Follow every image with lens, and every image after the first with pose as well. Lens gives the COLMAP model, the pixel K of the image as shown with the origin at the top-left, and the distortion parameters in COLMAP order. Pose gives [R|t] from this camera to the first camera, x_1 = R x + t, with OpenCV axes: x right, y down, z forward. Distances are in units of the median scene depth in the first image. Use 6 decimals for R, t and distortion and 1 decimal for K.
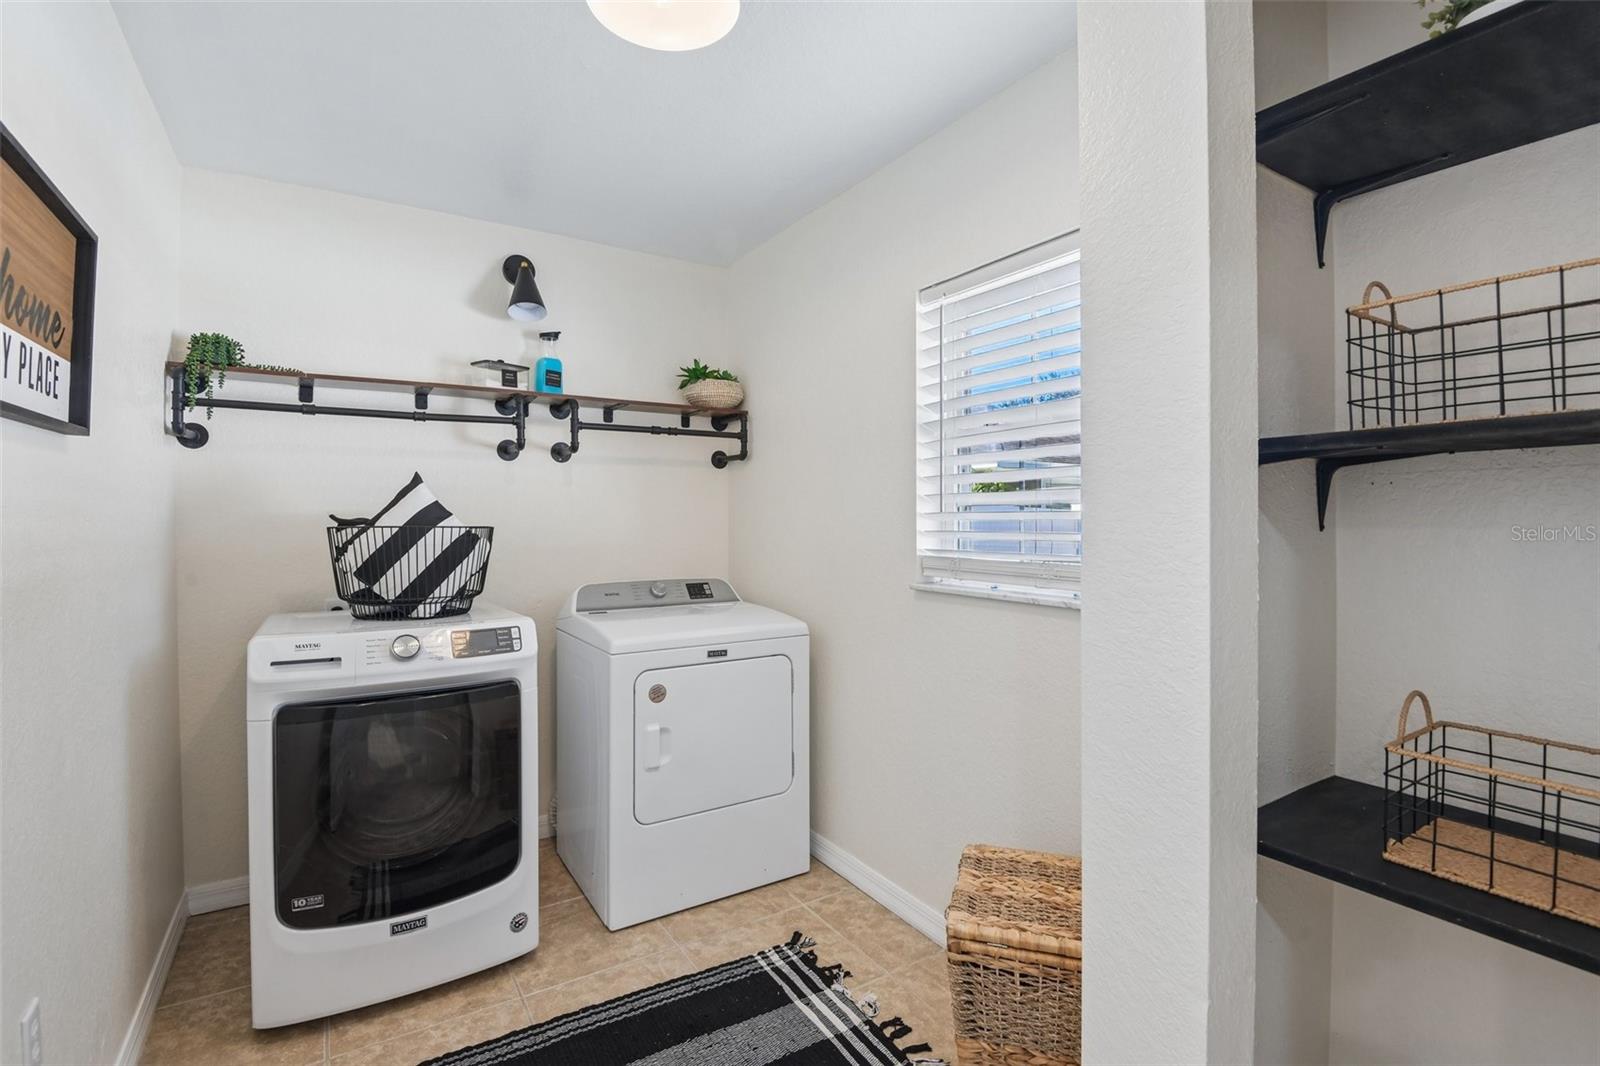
lens RADIAL K [[741.7, 0, 796.4], [0, 741.7, 537.8], [0, 0, 1]] dist [0.042516, -0.024427]
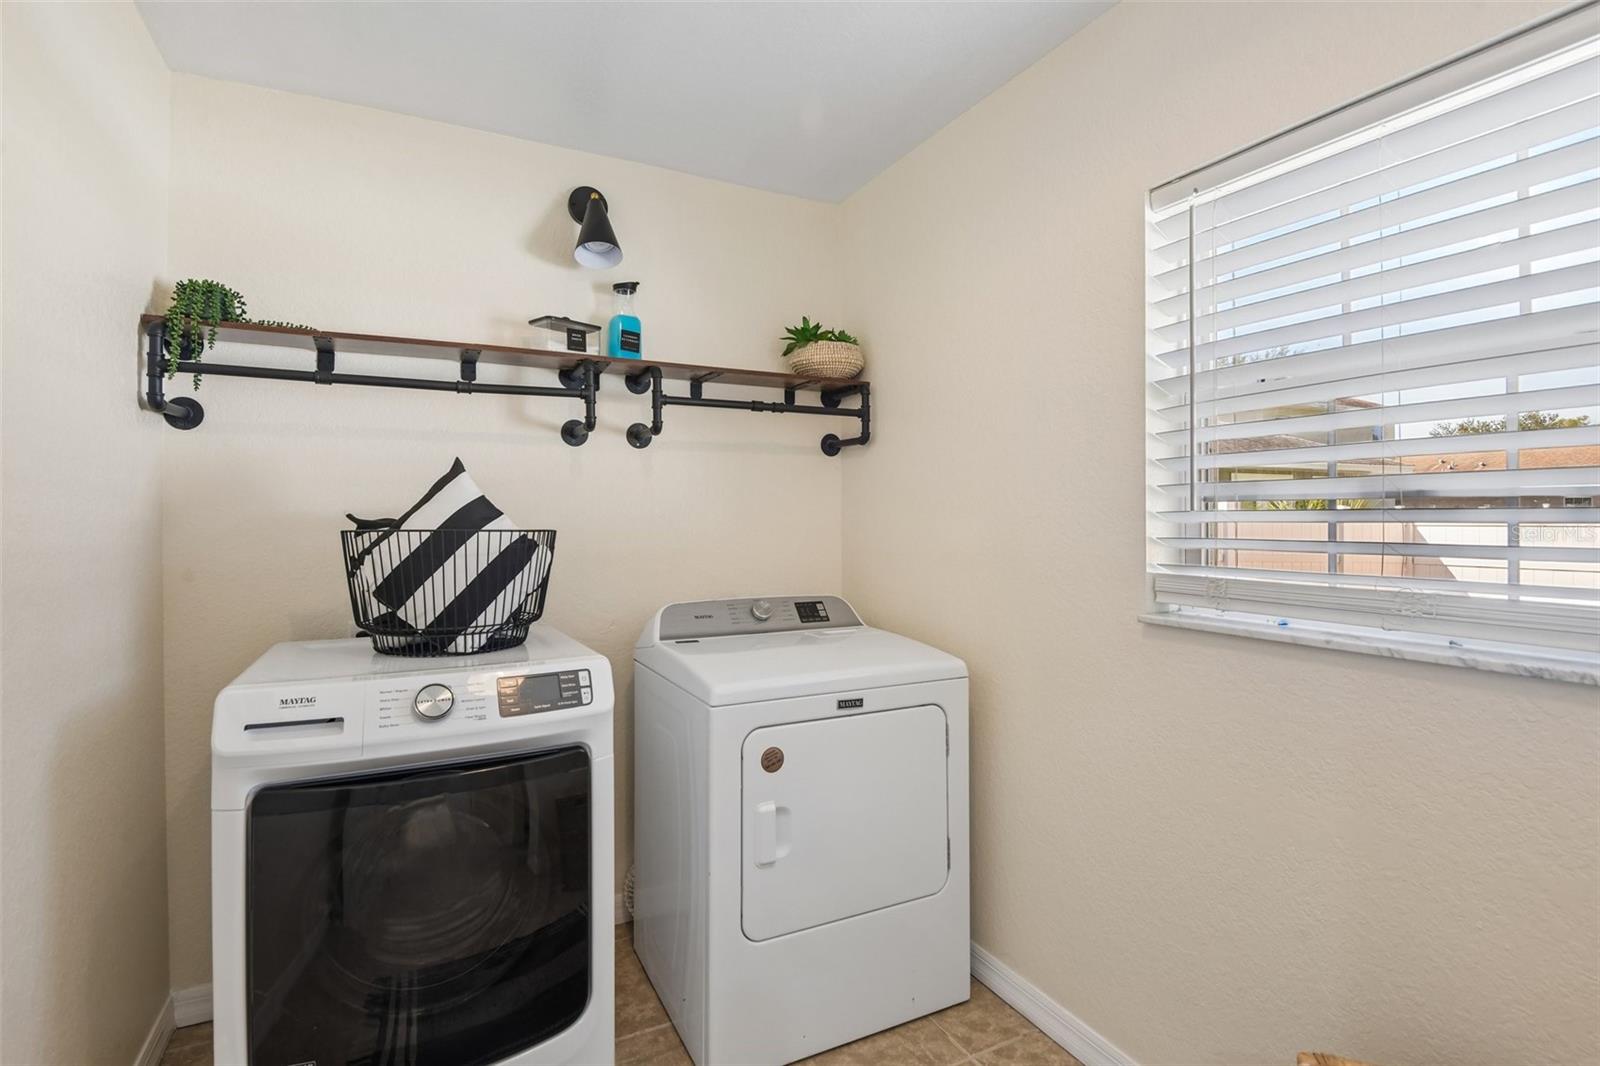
lens RADIAL K [[764.3, 0, 797.7], [0, 764.3, 539.5], [0, 0, 1]] dist [0.036632, -0.000419]
pose [[0.996485, 0.003374, -0.083699, -0.097724], [-0.003077, 0.999989, 0.003670, -0.008919], [0.083710, -0.003400, 0.996484, 0.249023]]
